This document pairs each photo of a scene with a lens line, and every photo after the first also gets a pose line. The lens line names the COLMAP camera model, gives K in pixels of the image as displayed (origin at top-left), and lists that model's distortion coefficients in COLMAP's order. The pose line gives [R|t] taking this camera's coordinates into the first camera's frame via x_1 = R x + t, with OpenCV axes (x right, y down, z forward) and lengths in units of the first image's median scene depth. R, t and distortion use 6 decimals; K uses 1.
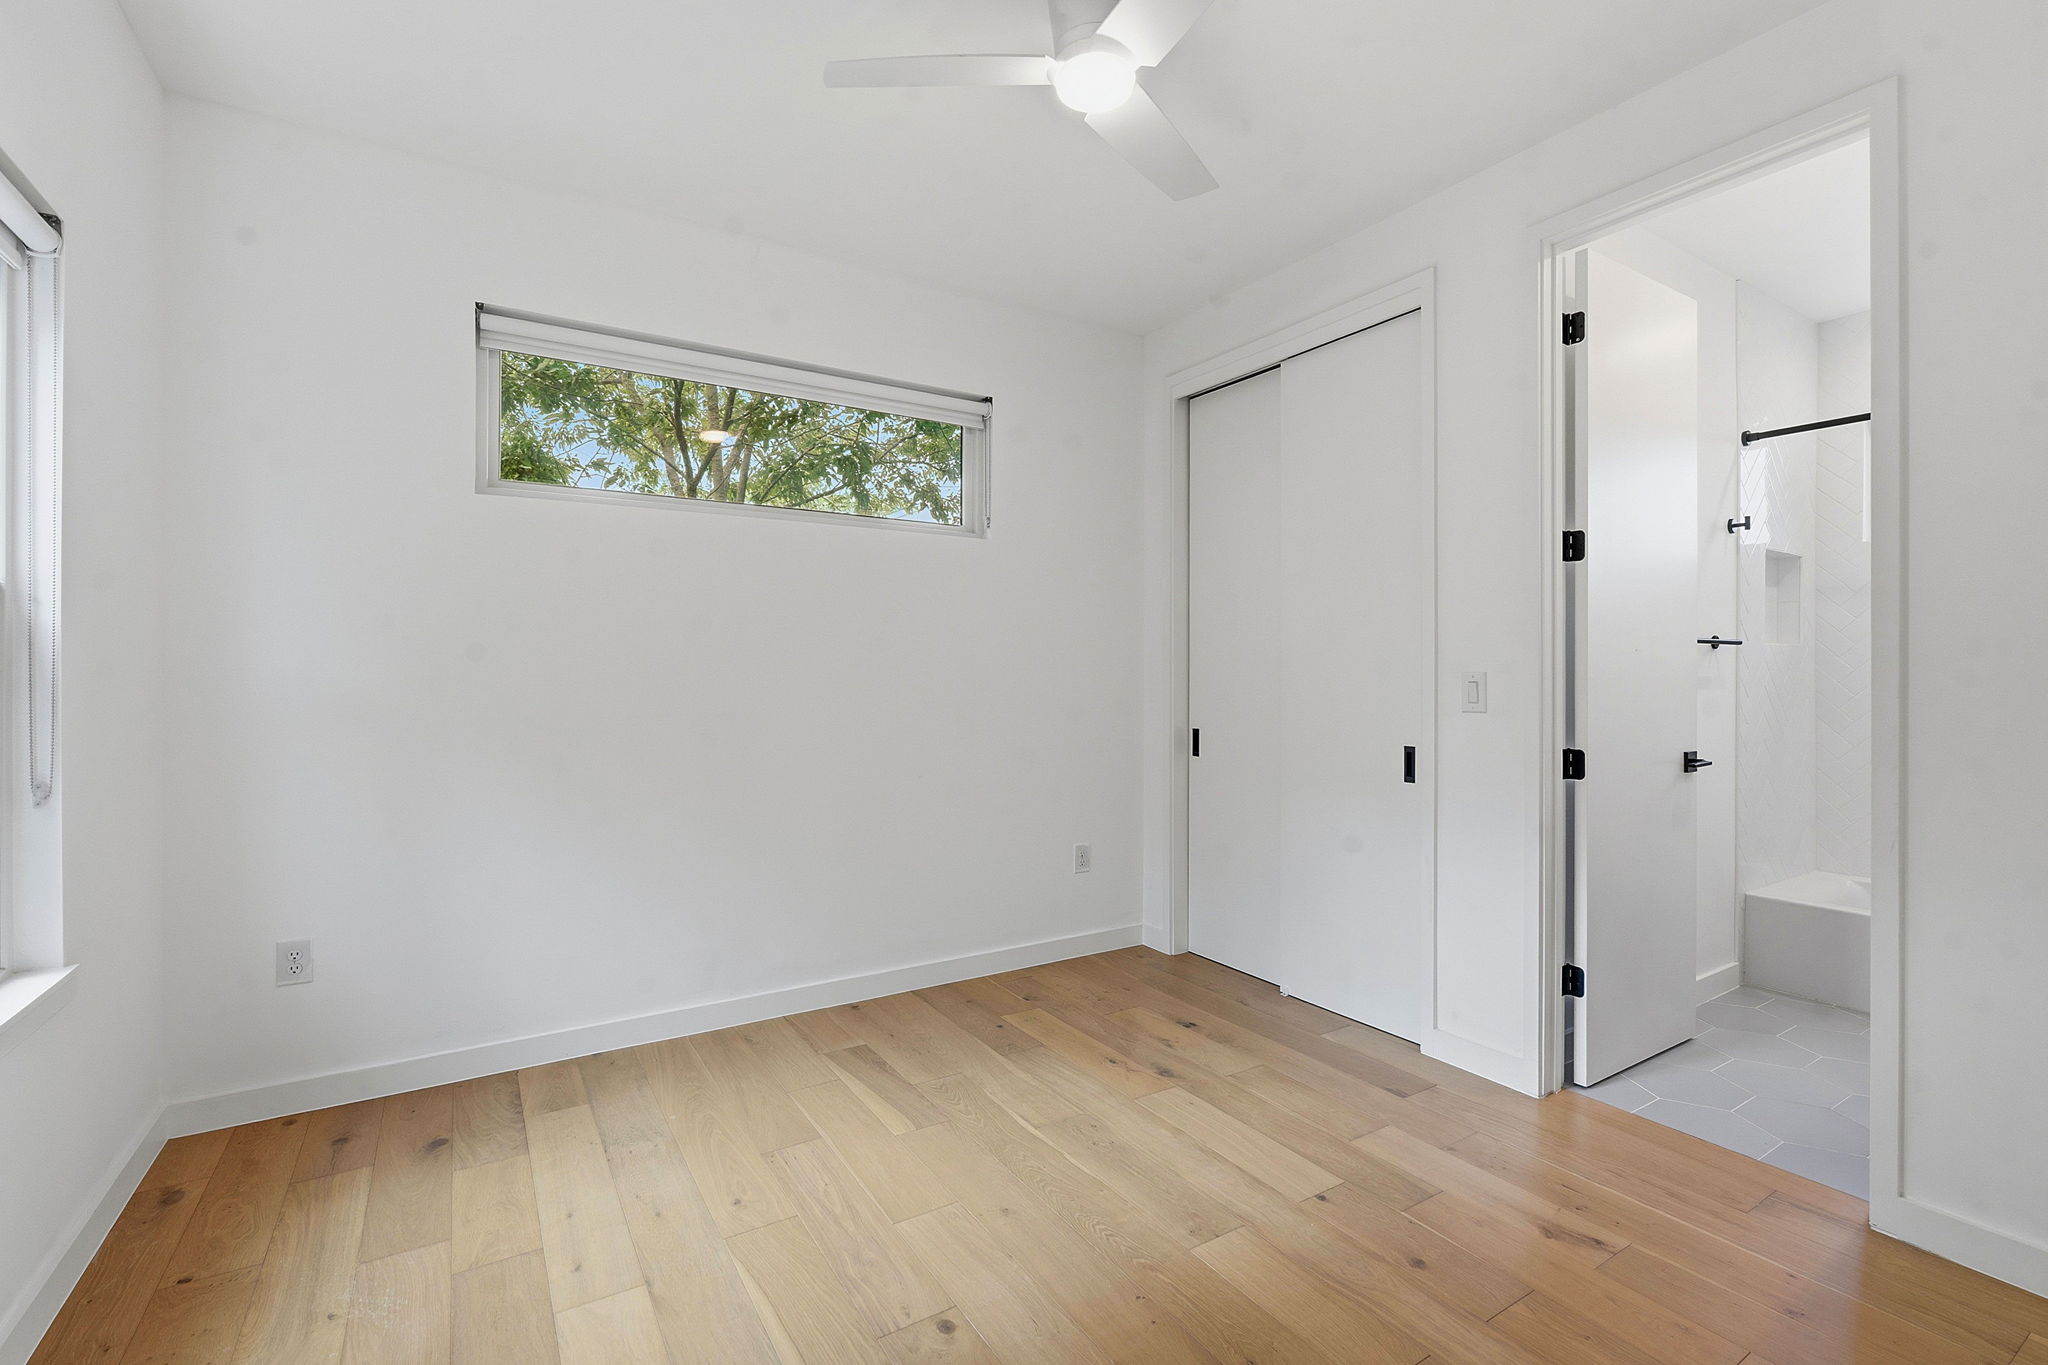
lens RADIAL K [[910.6, 0, 1021.8], [0, 910.6, 685.3], [0, 0, 1]] dist [-0.003352, -0.000351]
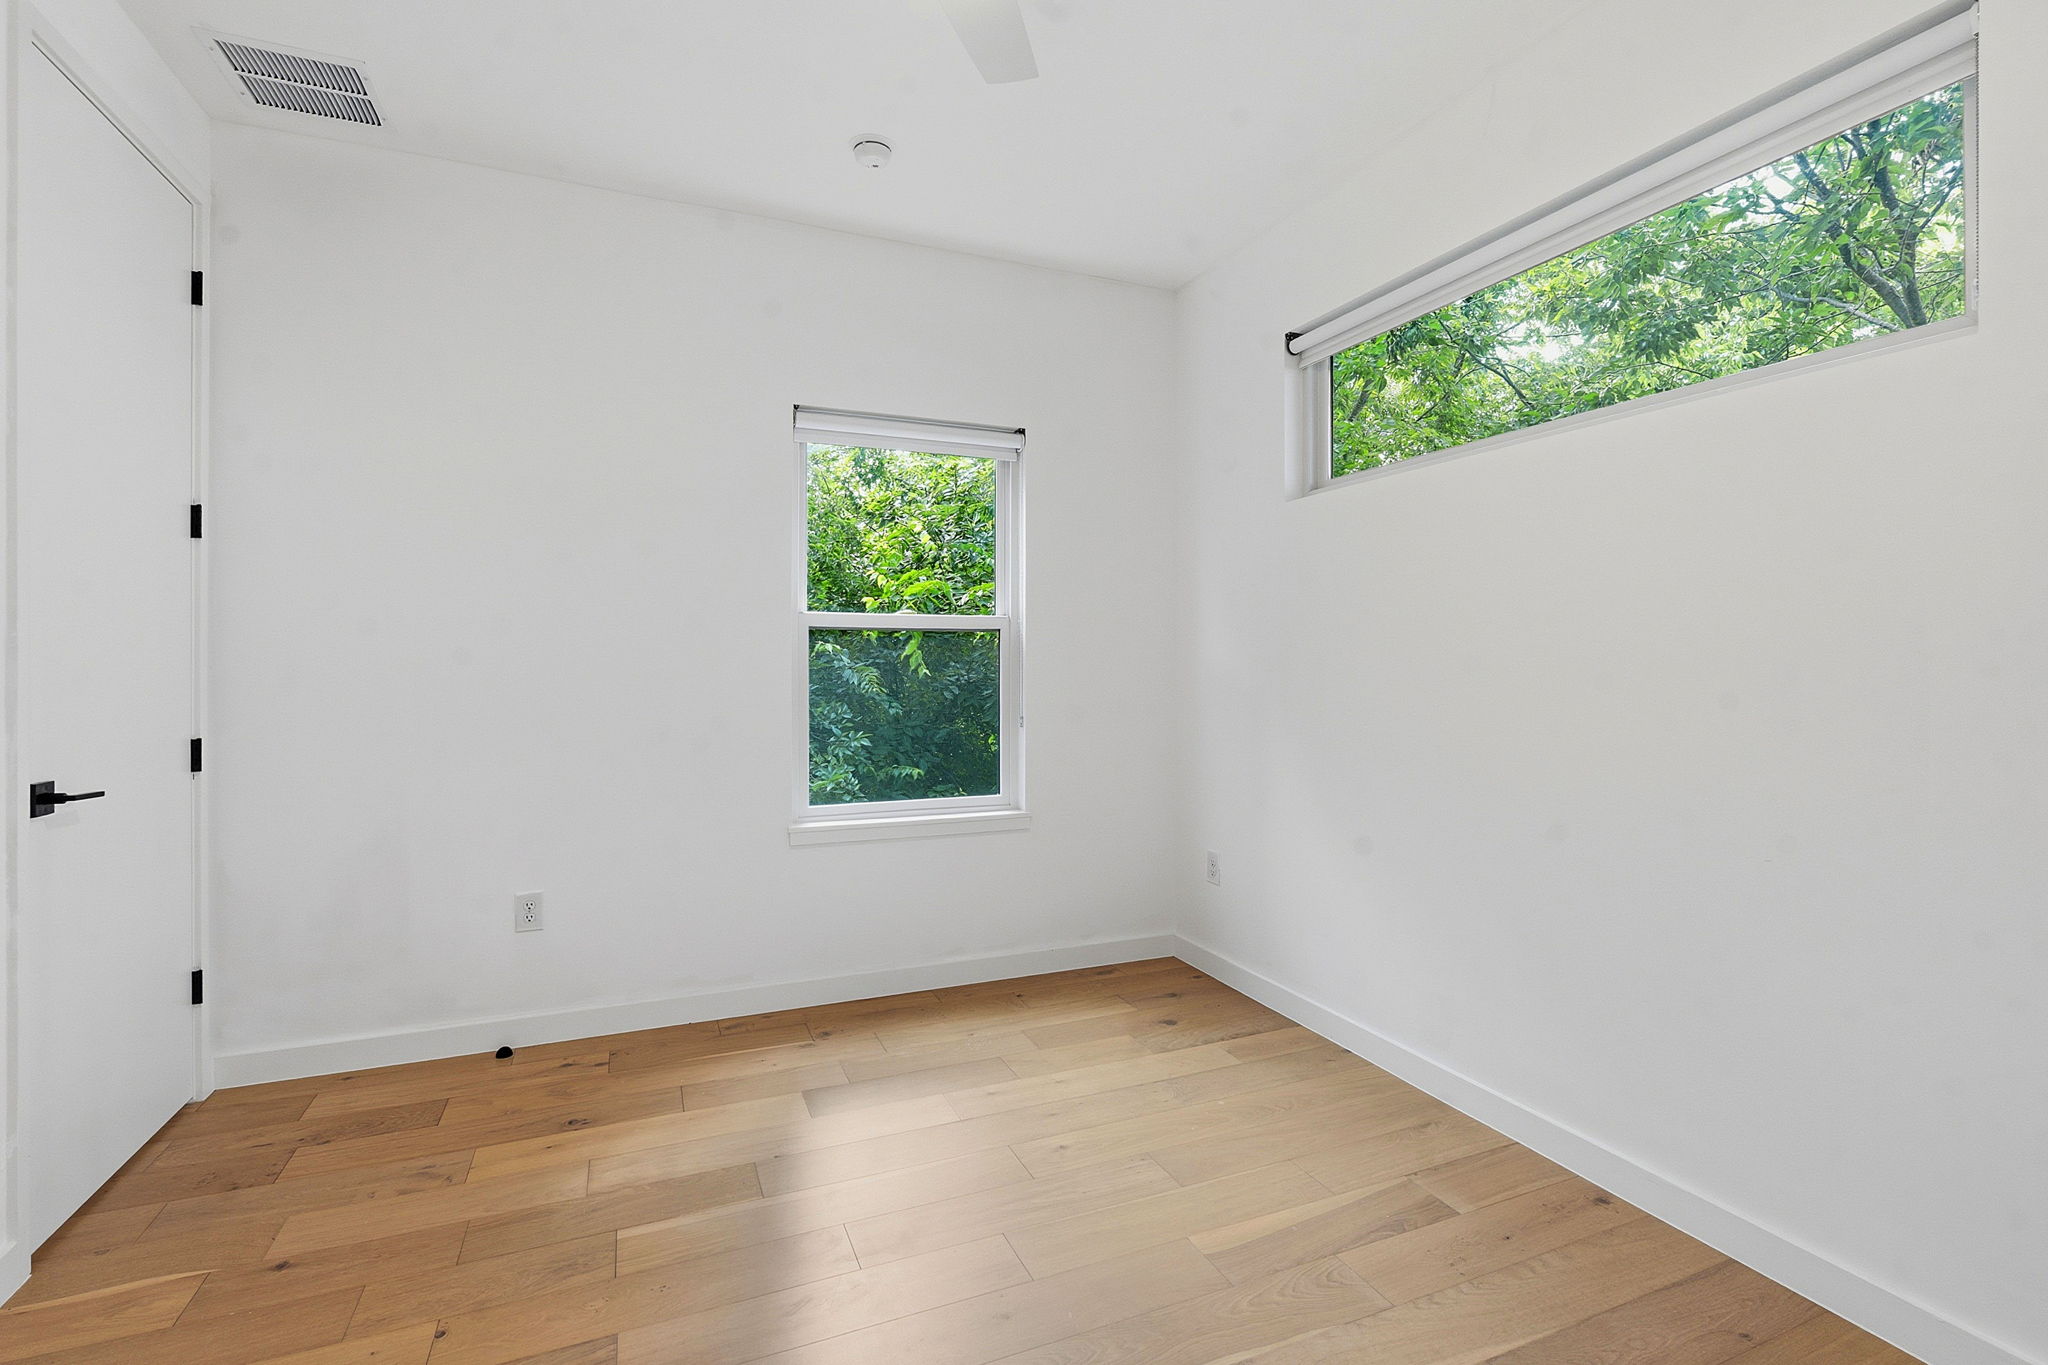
lens RADIAL K [[910.6, 0, 1020.0], [0, 910.6, 668.3], [0, 0, 1]] dist [-0.003352, -0.000351]
pose [[-0.150545, 0.006809, -0.988580, 0.647717], [-0.010199, 0.999912, 0.008440, -0.013888], [0.988551, 0.011353, -0.150462, 0.928308]]
